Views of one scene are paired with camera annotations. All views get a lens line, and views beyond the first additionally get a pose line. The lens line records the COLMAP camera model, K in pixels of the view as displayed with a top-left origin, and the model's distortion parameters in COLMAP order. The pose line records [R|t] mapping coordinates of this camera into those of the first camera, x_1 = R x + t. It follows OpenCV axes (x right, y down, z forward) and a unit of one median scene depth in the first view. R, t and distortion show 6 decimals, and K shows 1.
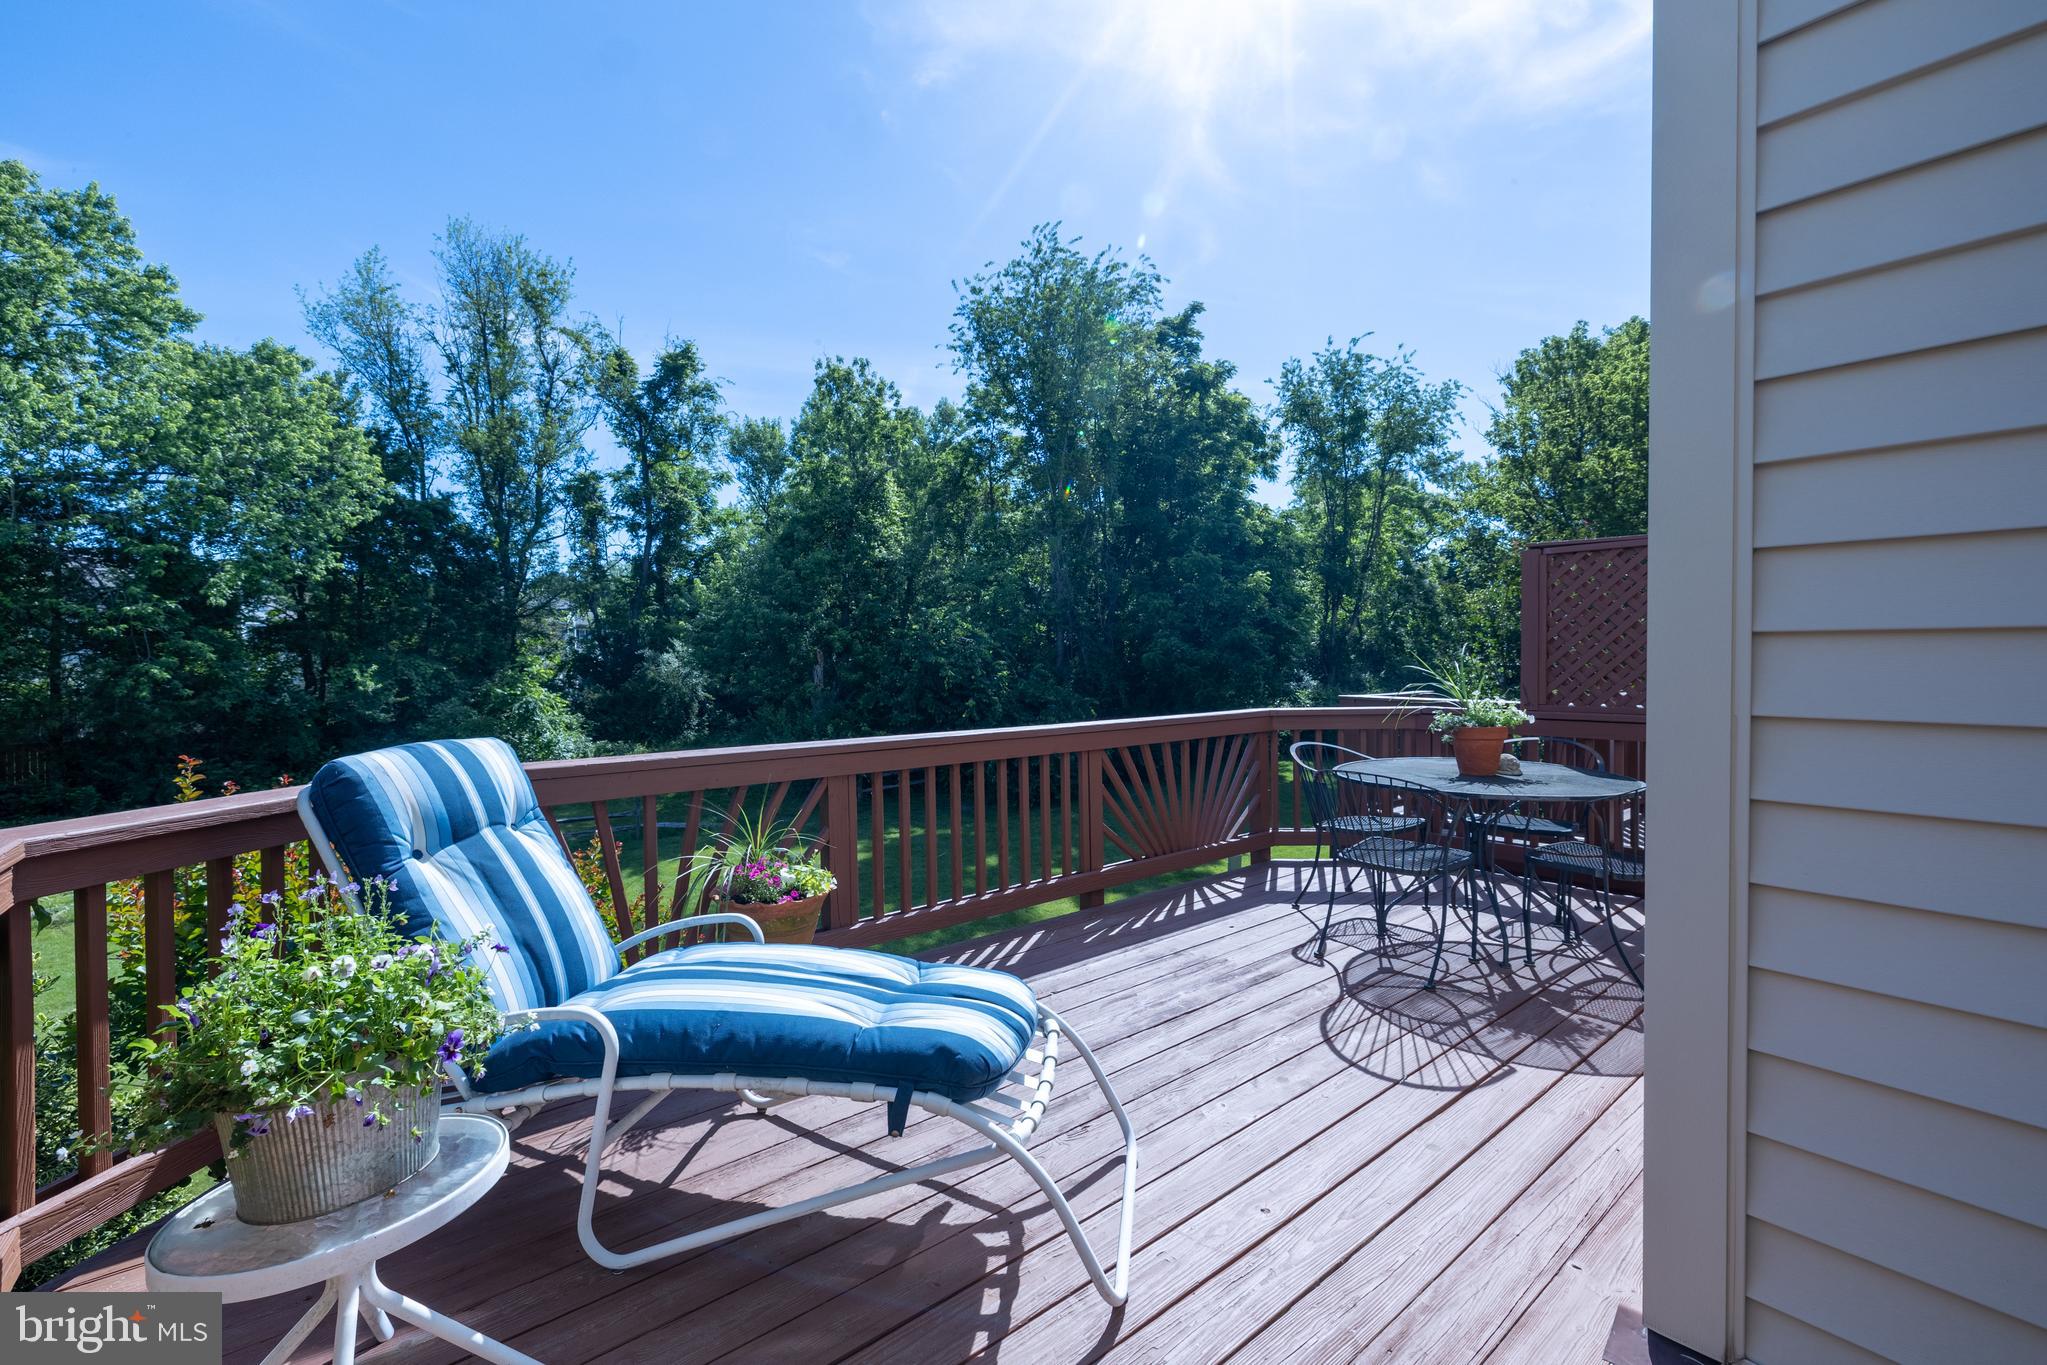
lens RADIAL K [[862.0, 0, 1018.8], [0, 862.0, 680.2], [0, 0, 1]] dist [-0.003479, 0.001997]
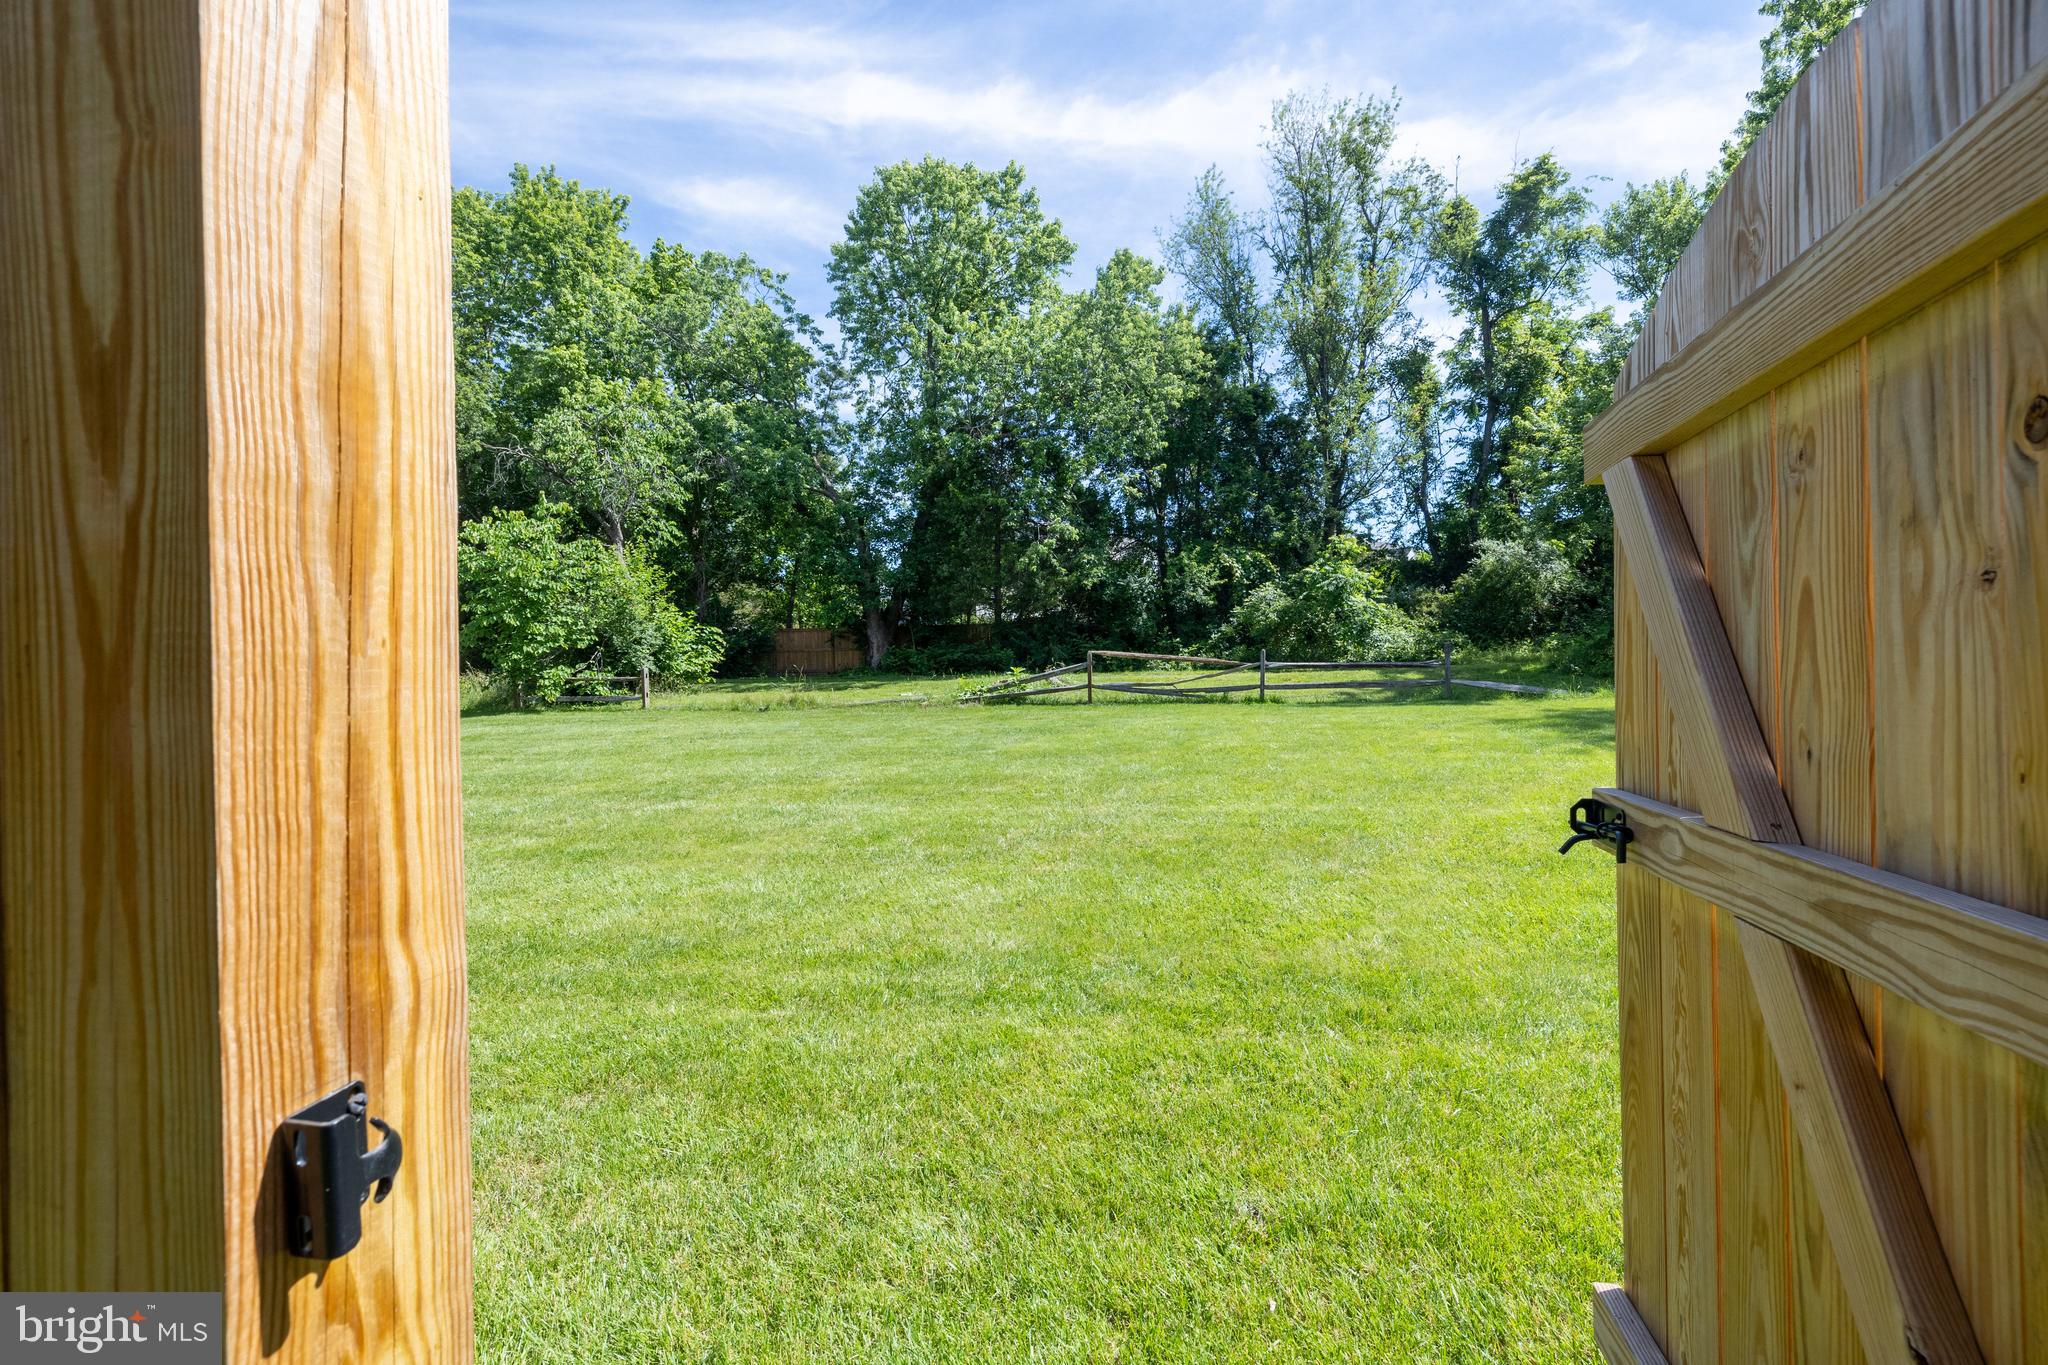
lens RADIAL K [[862.4, 0, 1013.0], [0, 862.4, 663.3], [0, 0, 1]] dist [-0.003479, 0.001997]
pose [[0.600282, 0.005799, -0.799768, -0.054320], [-0.007920, 0.999968, 0.001306, 0.097442], [0.799749, 0.005550, 0.600308, 0.178045]]
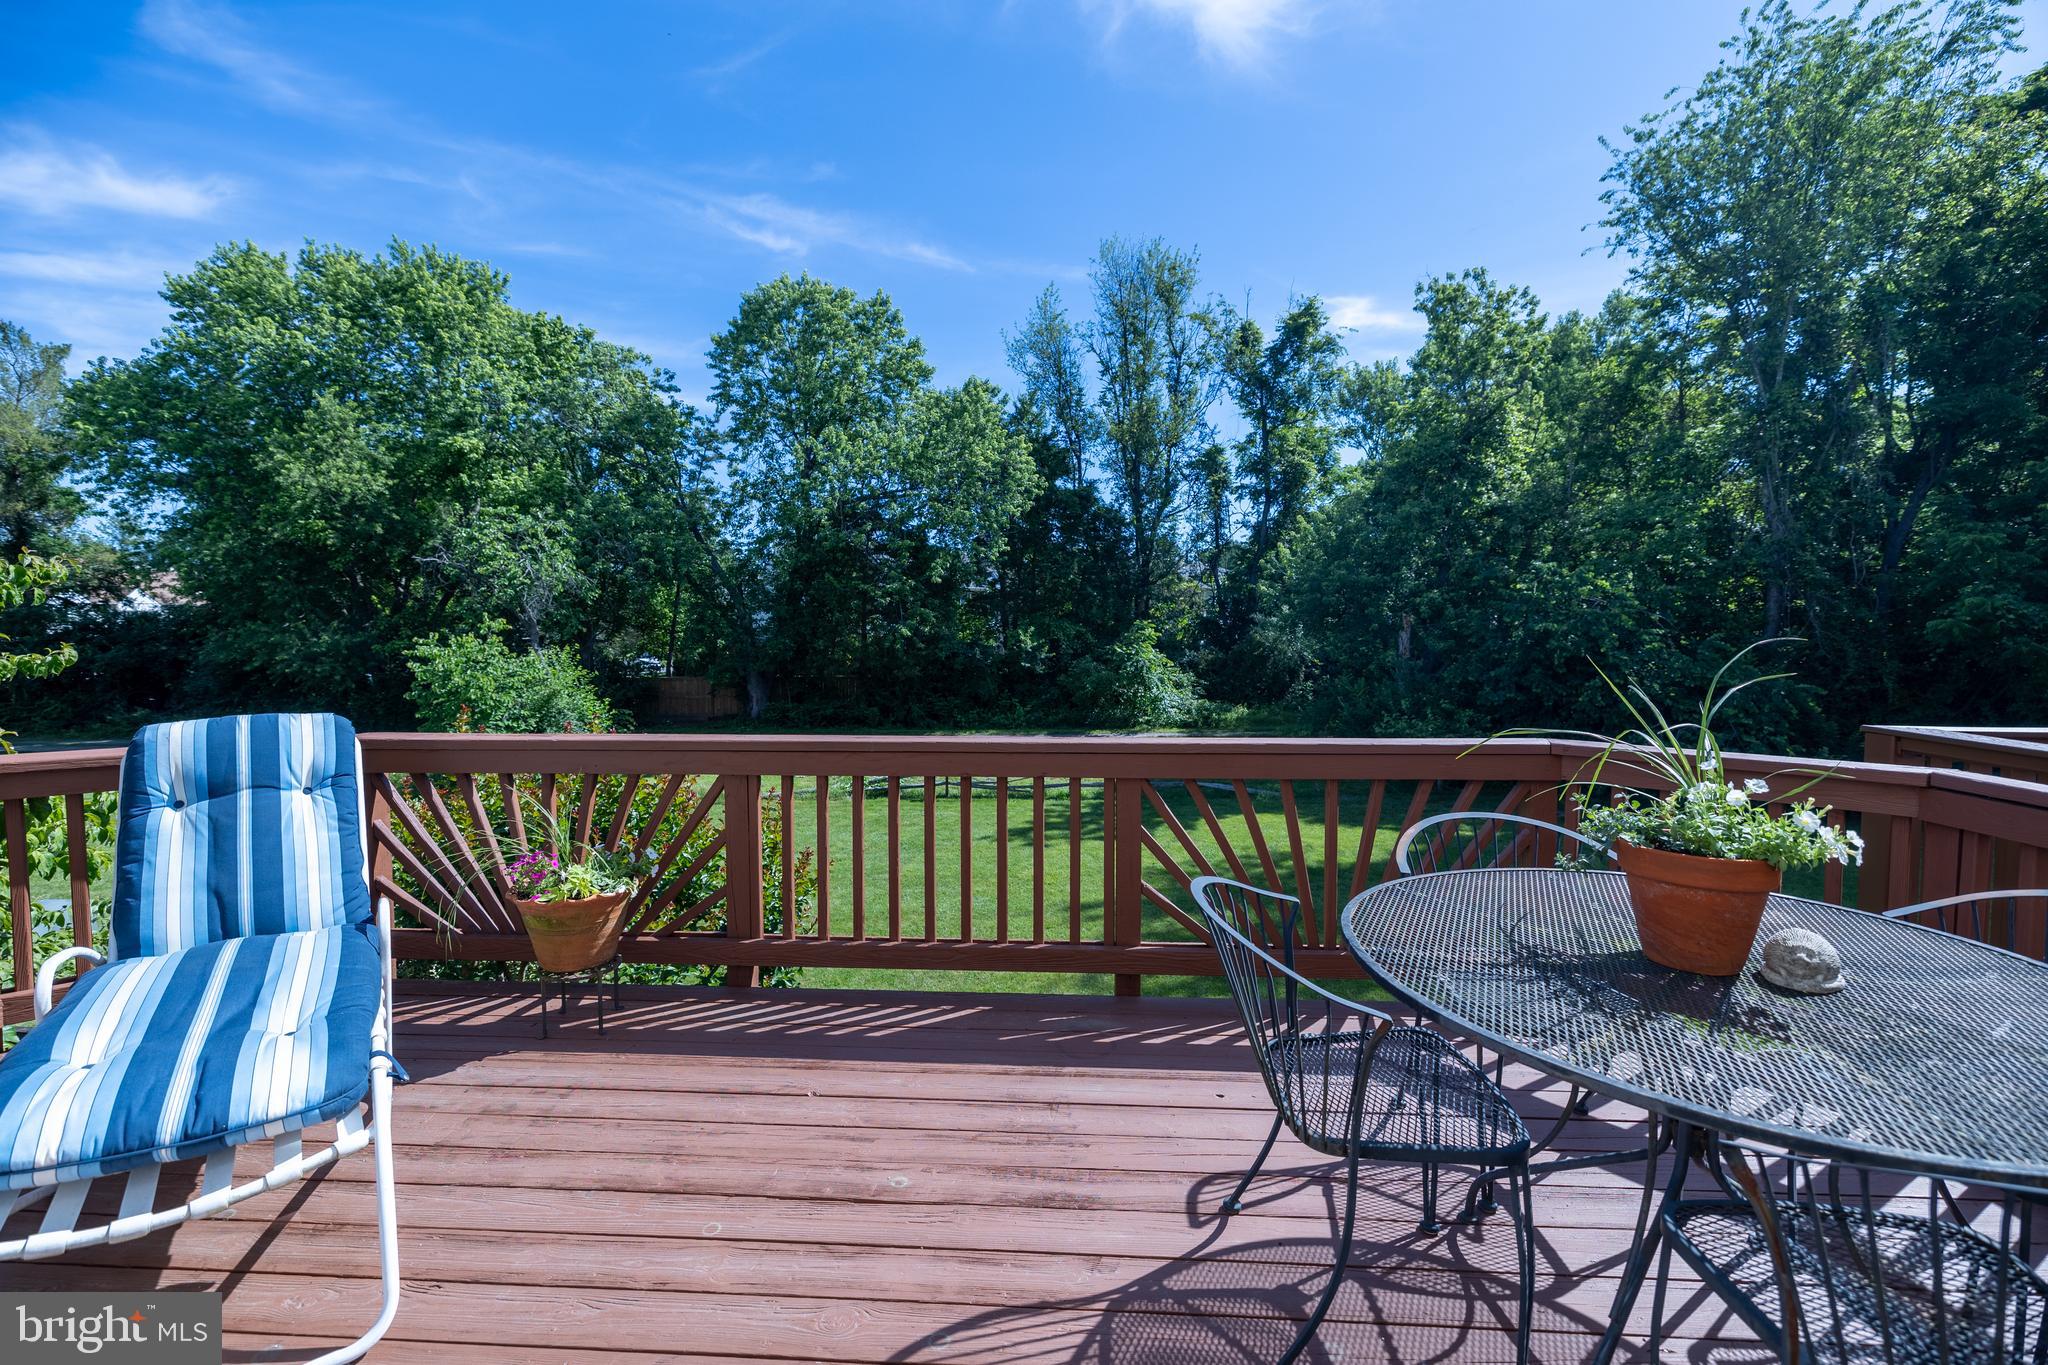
lens RADIAL K [[862.4, 0, 1018.1], [0, 862.4, 679.0], [0, 0, 1]] dist [-0.003479, 0.001997]
pose [[0.737418, 0.049100, -0.673650, 0.064532], [-0.020372, 0.998517, 0.050477, -0.004367], [0.675130, -0.023499, 0.737325, 0.054926]]
